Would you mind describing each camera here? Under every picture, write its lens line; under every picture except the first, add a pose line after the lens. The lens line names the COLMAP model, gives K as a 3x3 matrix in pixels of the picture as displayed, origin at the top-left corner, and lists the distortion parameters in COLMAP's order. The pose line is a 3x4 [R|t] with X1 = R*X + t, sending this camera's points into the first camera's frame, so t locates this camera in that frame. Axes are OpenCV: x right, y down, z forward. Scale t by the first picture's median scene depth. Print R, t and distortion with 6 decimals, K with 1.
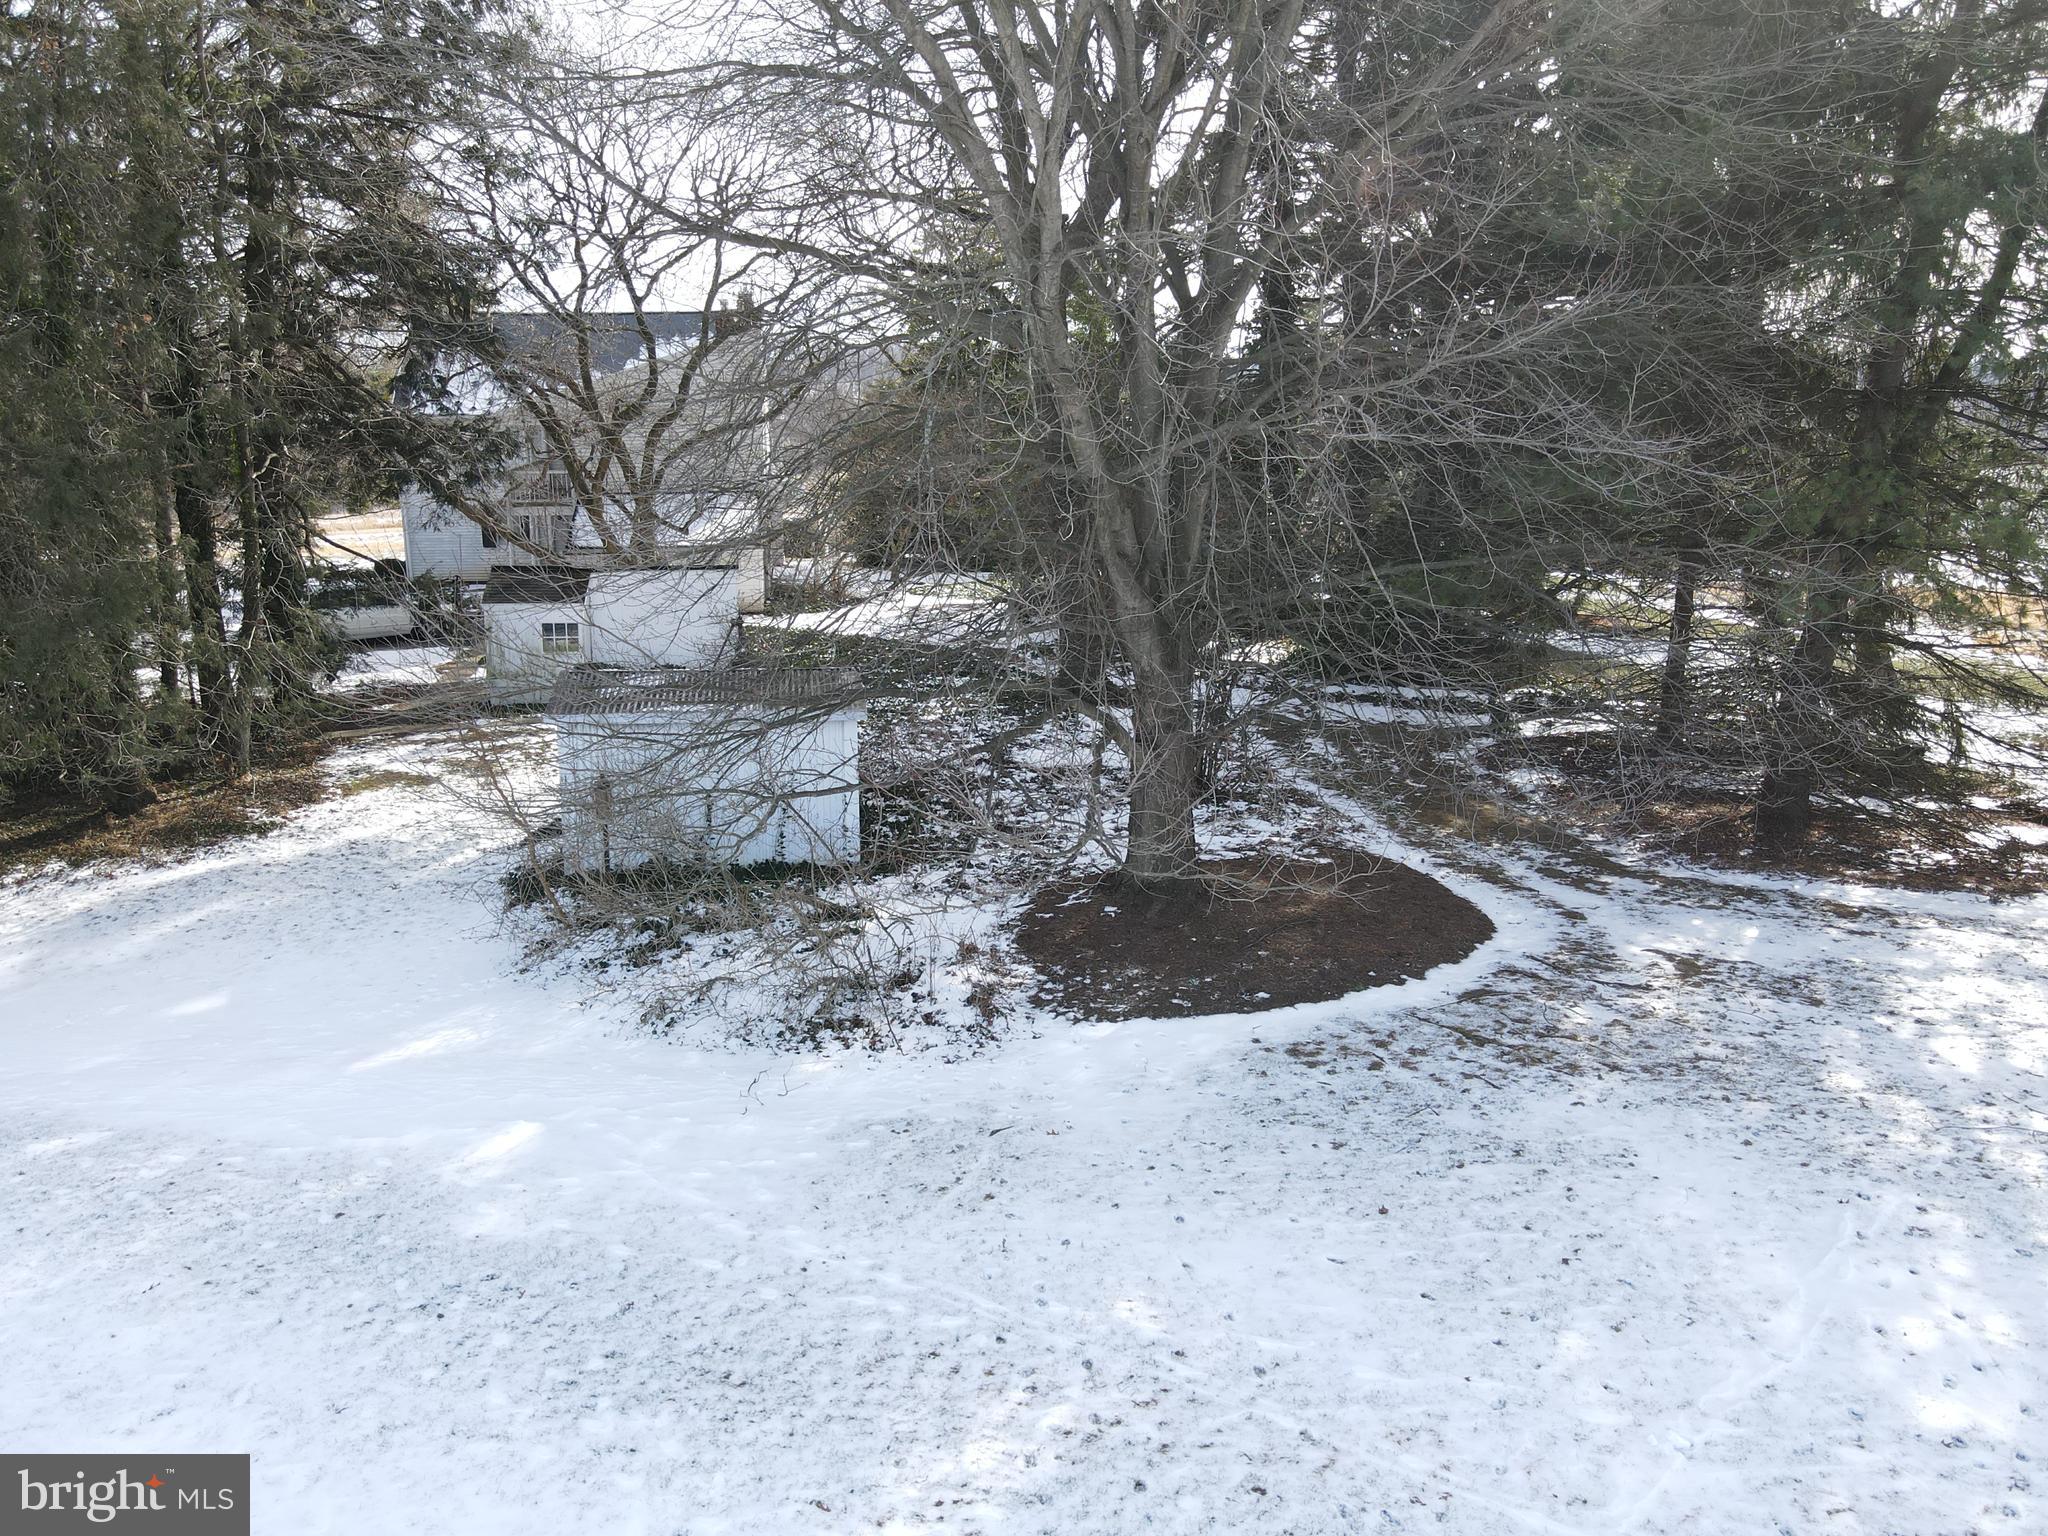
lens RADIAL K [[1498.6, 0, 1024.0], [0, 1498.6, 768.0], [0, 0, 1]] dist [-0.002096, 0.025377]
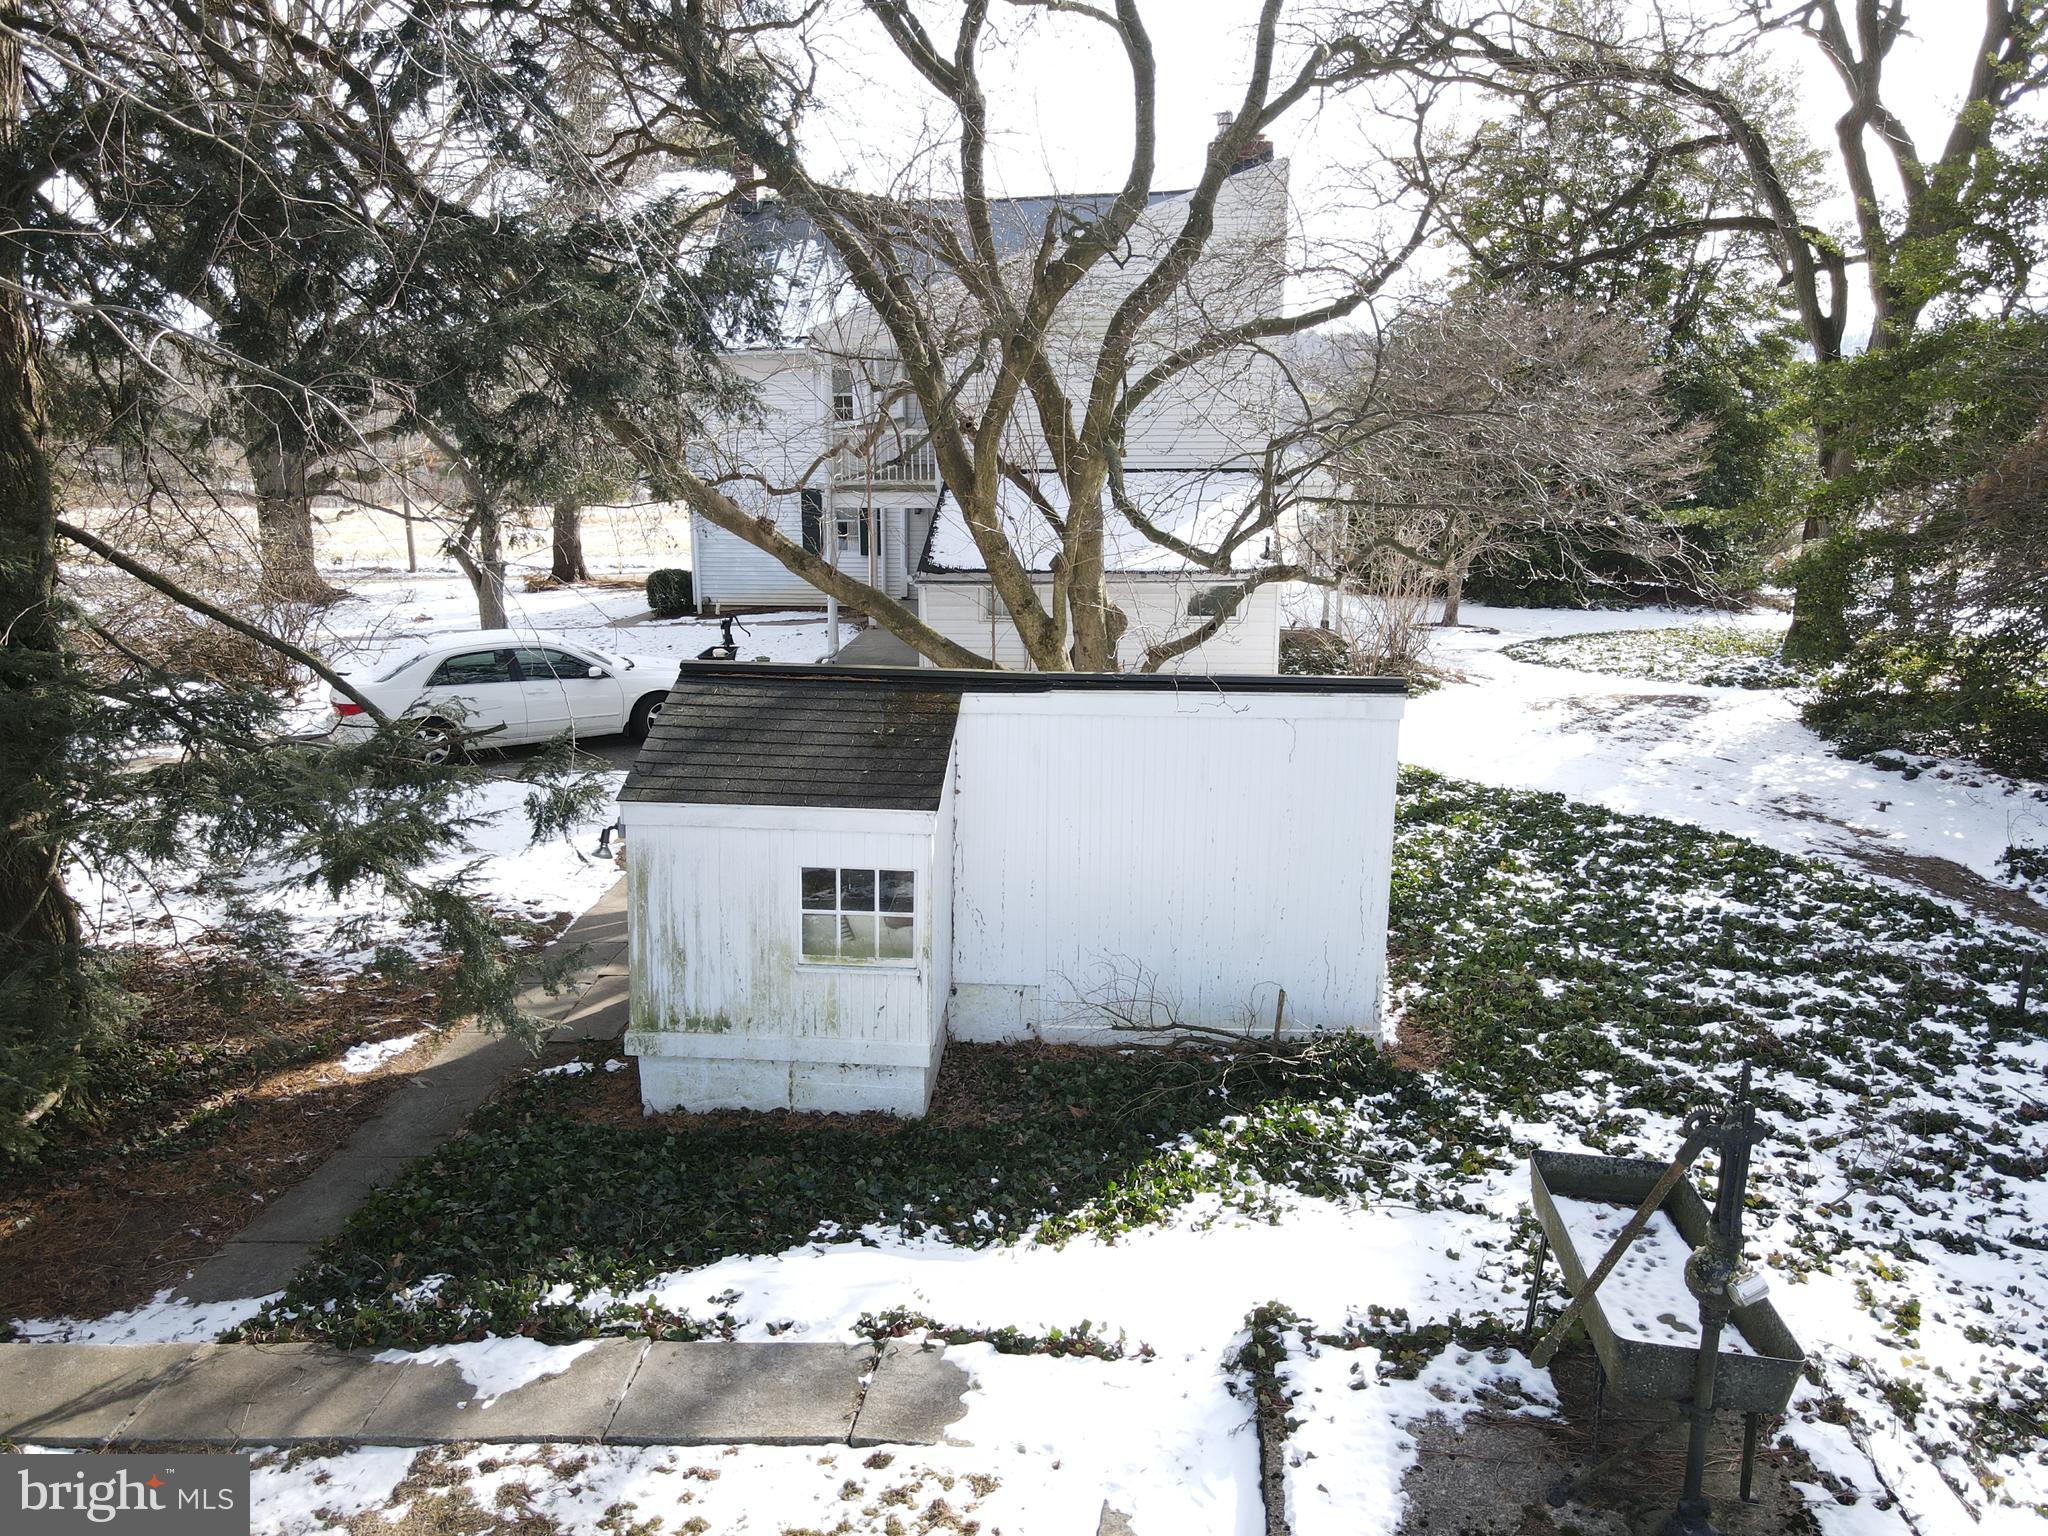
lens RADIAL K [[1498.6, 0, 1024.0], [0, 1498.6, 768.0], [0, 0, 1]] dist [-0.002096, 0.025377]
pose [[0.971590, 0.055336, -0.230111, -0.410107], [-0.054003, 0.998468, 0.012090, -0.244423], [0.230427, 0.000680, 0.973089, 1.405171]]
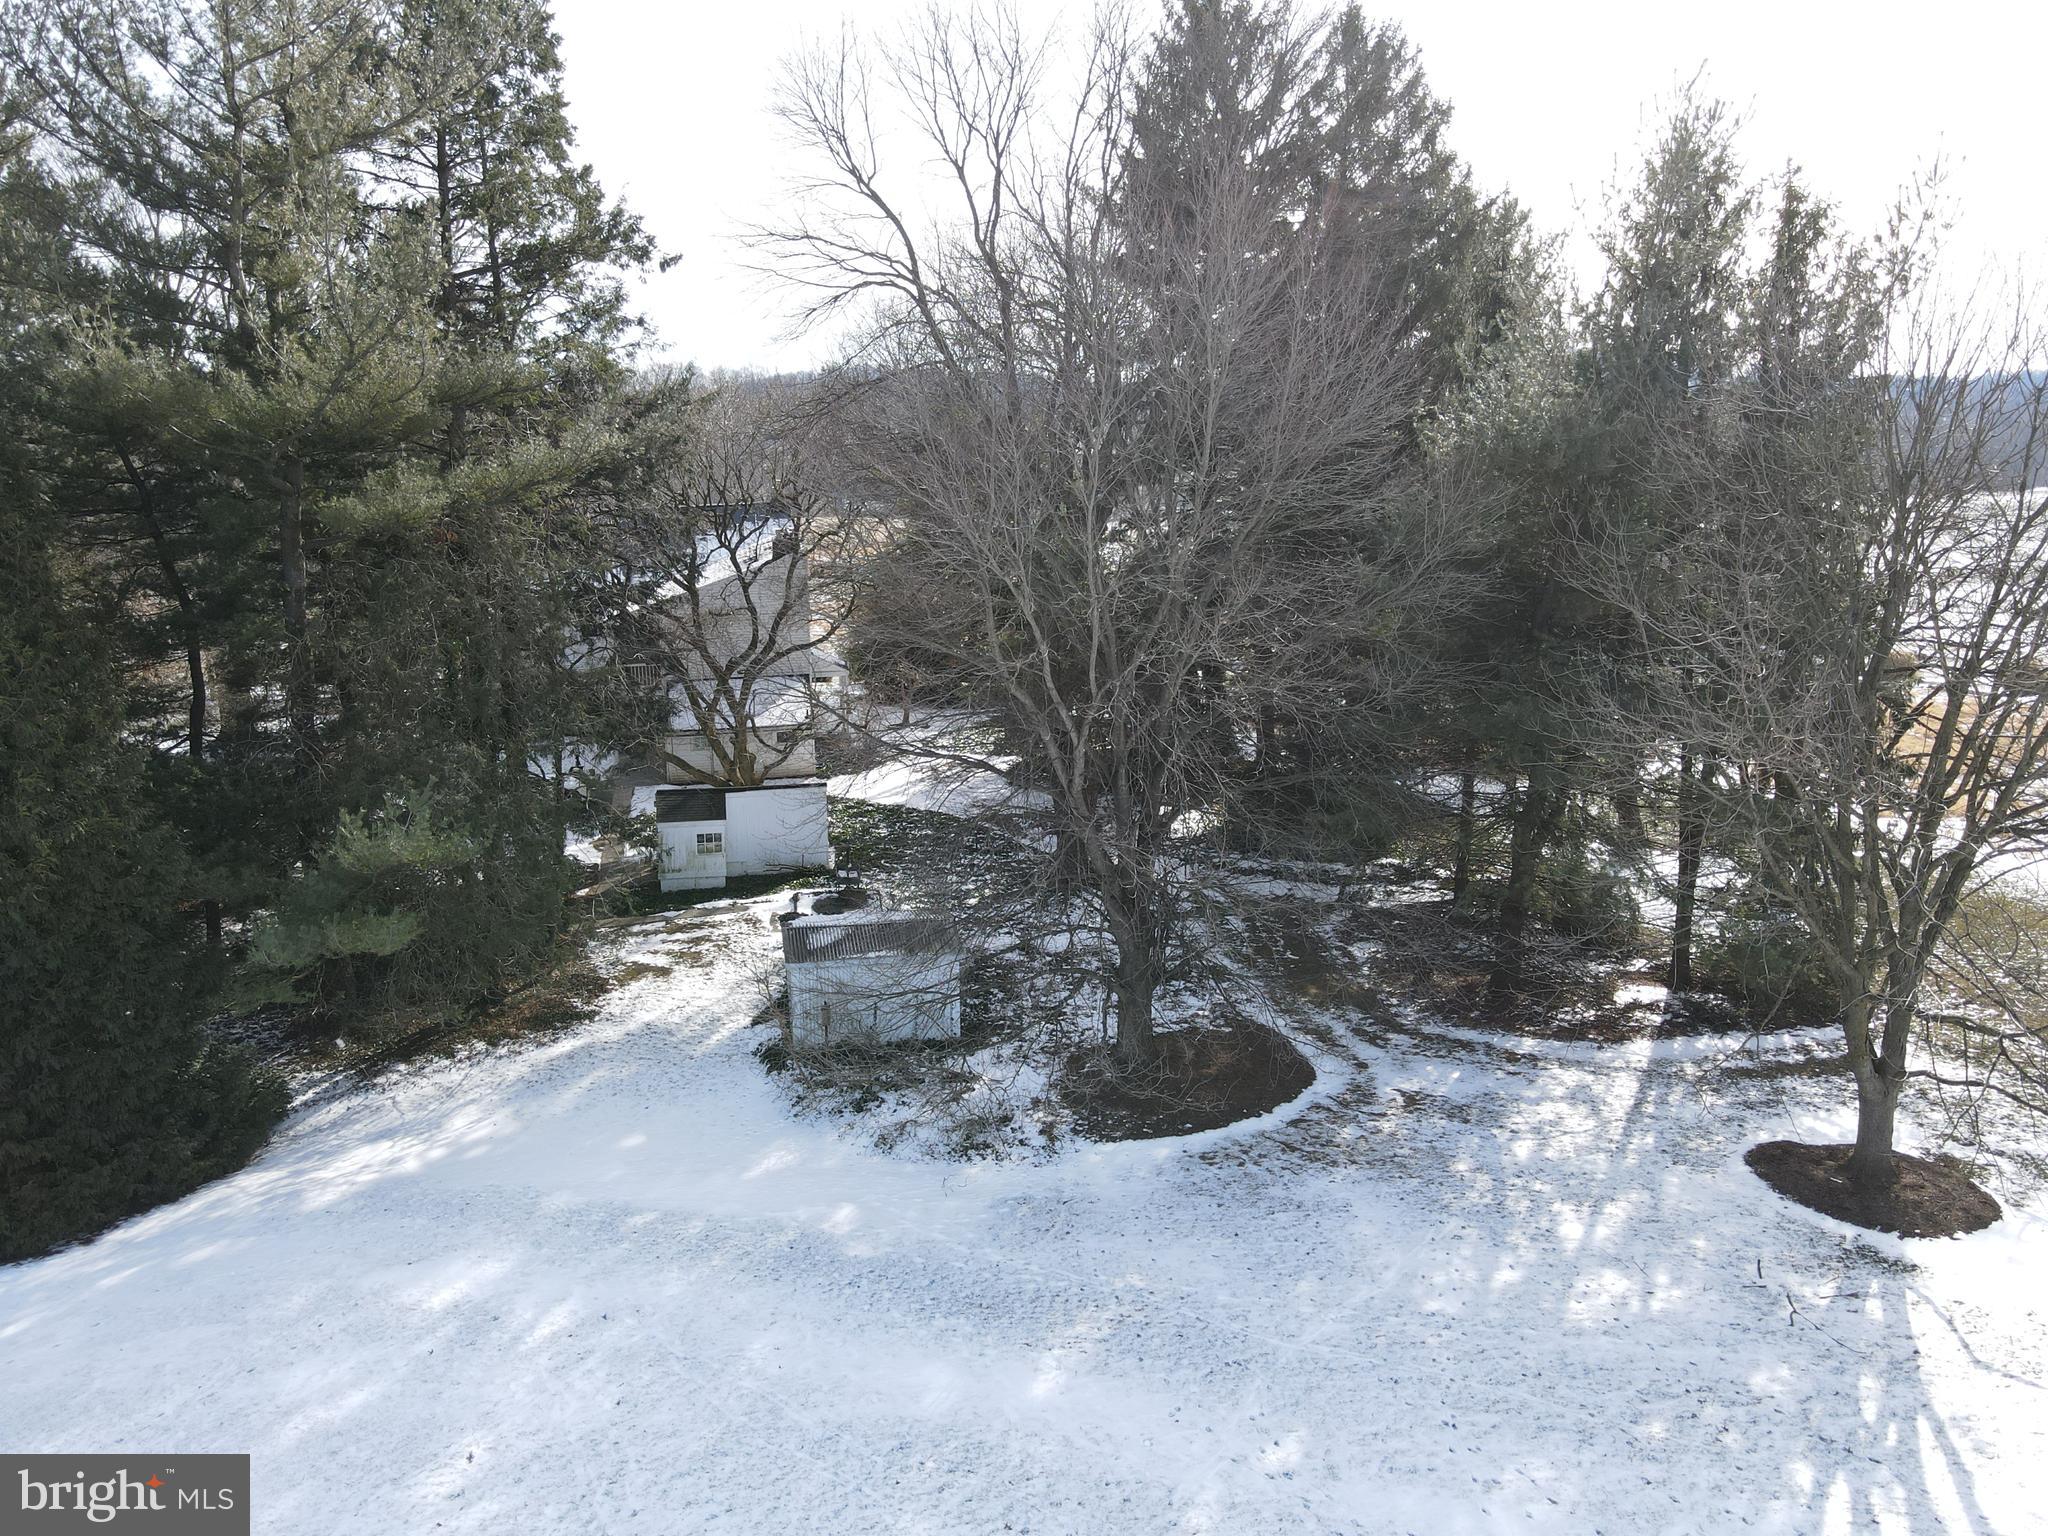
lens RADIAL K [[1498.6, 0, 1024.0], [0, 1498.6, 768.0], [0, 0, 1]] dist [-0.002096, 0.025377]
pose [[0.999398, -0.016741, 0.030373, -0.100273], [0.017110, 0.999782, -0.011935, -0.272476], [-0.030167, 0.012448, 0.999467, -0.887737]]
